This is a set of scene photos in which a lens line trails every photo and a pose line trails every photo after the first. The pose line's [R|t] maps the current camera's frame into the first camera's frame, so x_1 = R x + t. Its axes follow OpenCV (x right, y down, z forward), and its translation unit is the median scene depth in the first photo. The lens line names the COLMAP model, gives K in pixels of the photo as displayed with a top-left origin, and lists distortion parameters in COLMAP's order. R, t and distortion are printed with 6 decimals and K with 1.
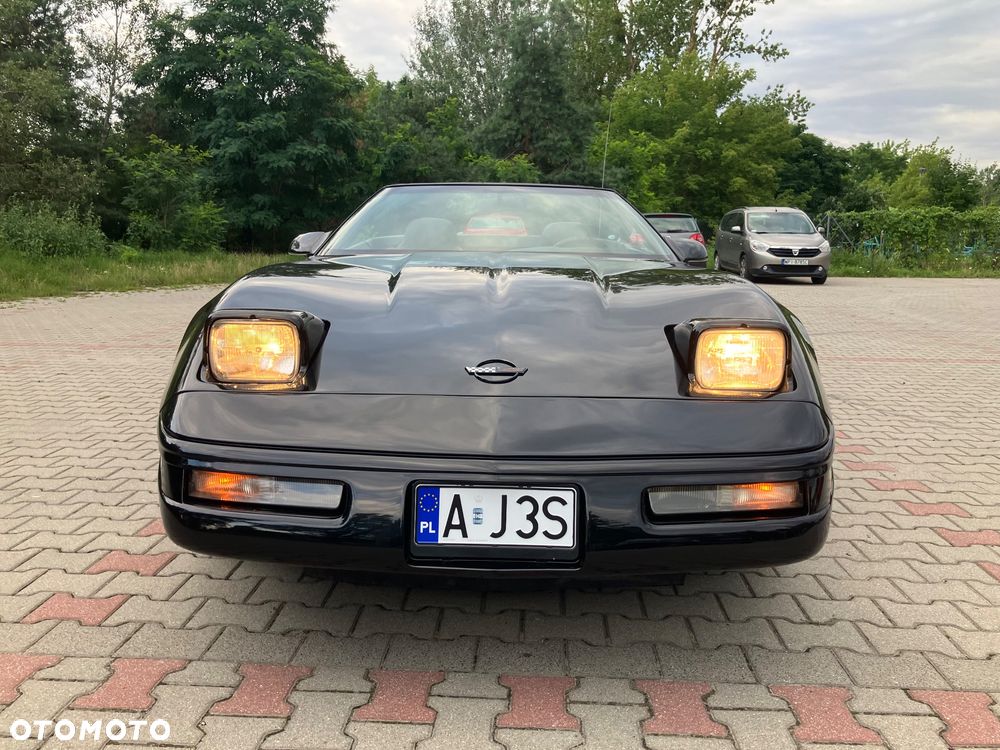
lens RADIAL K [[817.5, 0, 498.4], [0, 817.5, 351.4], [0, 0, 1]] dist [-0.001236, 0.003149]
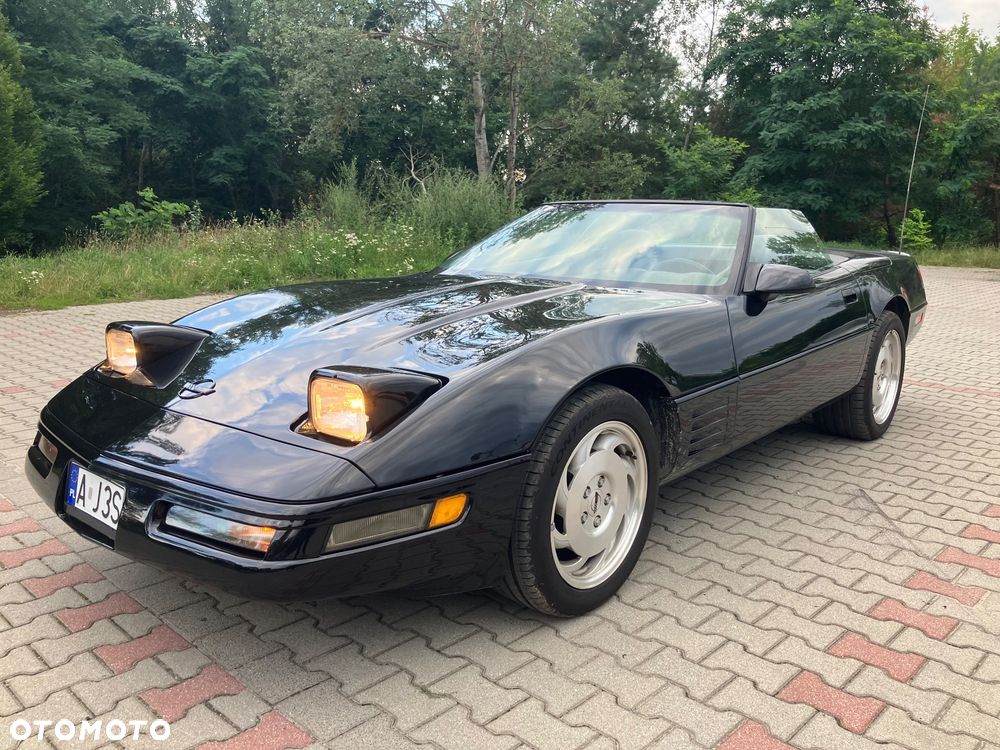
lens RADIAL K [[818.0, 0, 502.2], [0, 818.0, 377.3], [0, 0, 1]] dist [0.000079, 0.007069]
pose [[0.758972, 0.122412, -0.639512, 0.081472], [-0.088258, 0.992445, 0.085225, -0.009947], [0.645114, -0.008241, 0.764042, 0.025384]]
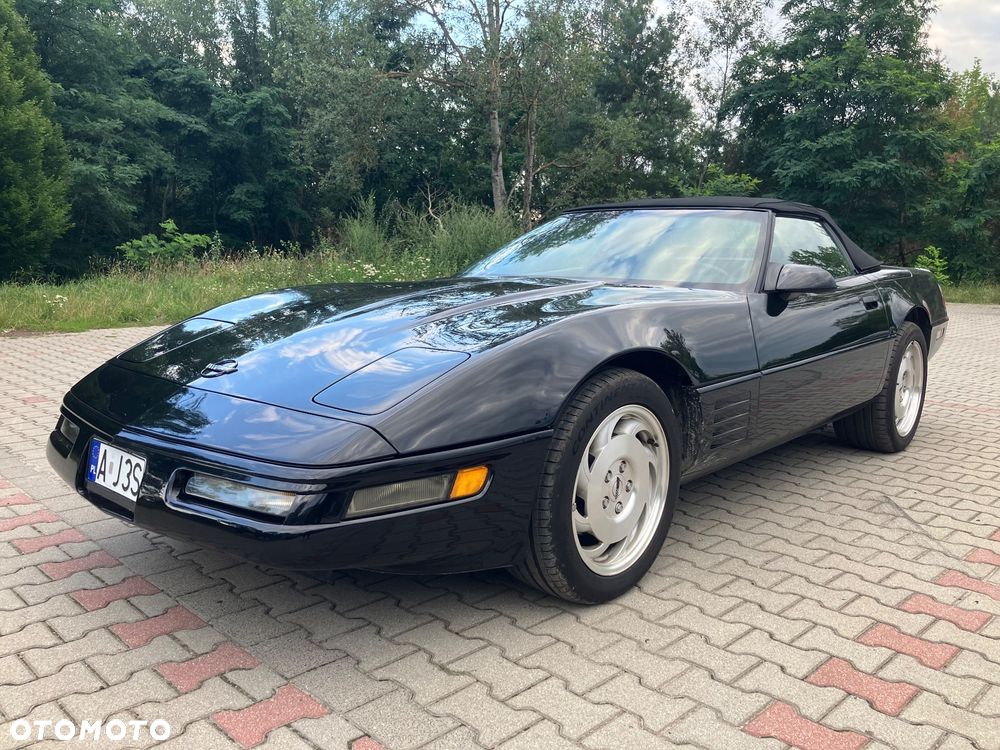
lens RADIAL K [[816.2, 0, 500.0], [0, 816.2, 375.0], [0, 0, 1]] dist [0.005463, -0.001024]
pose [[0.745384, 0.095501, -0.659759, 0.081255], [-0.095528, 0.994773, 0.036069, -0.003627], [0.659755, 0.036140, 0.750611, 0.025264]]
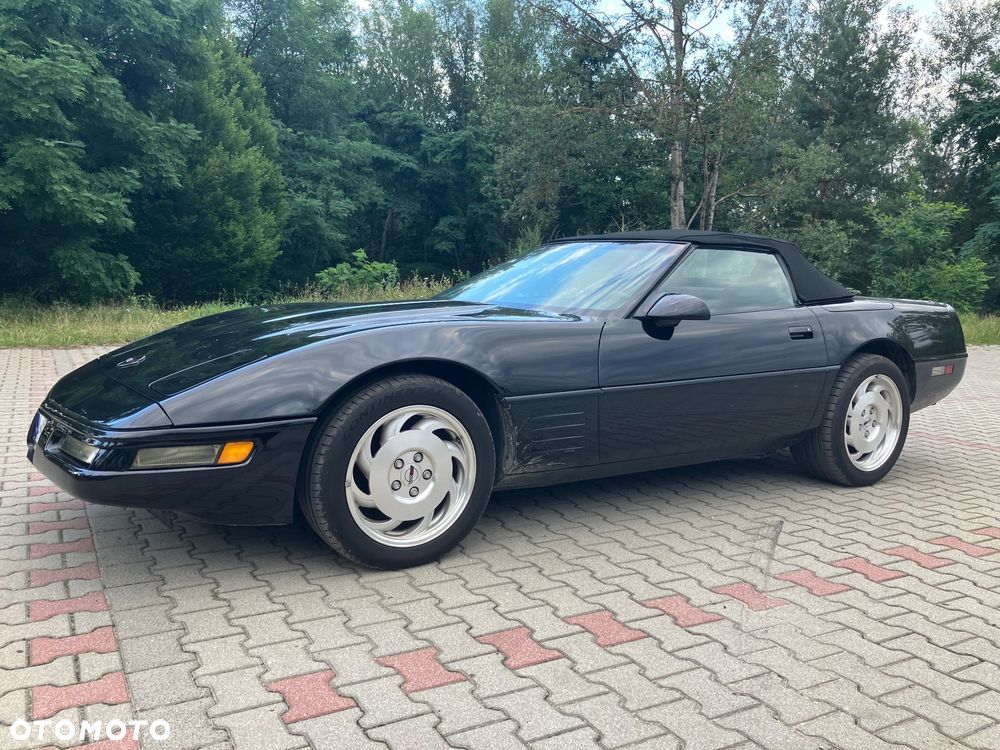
lens RADIAL K [[812.0, 0, 501.5], [0, 812.0, 385.9], [0, 0, 1]] dist [0.043494, -0.069912]
pose [[0.543945, 0.111401, -0.831693, 0.126889], [-0.135189, 0.989835, 0.044166, -0.007160], [0.828159, 0.088412, 0.553476, 0.051364]]
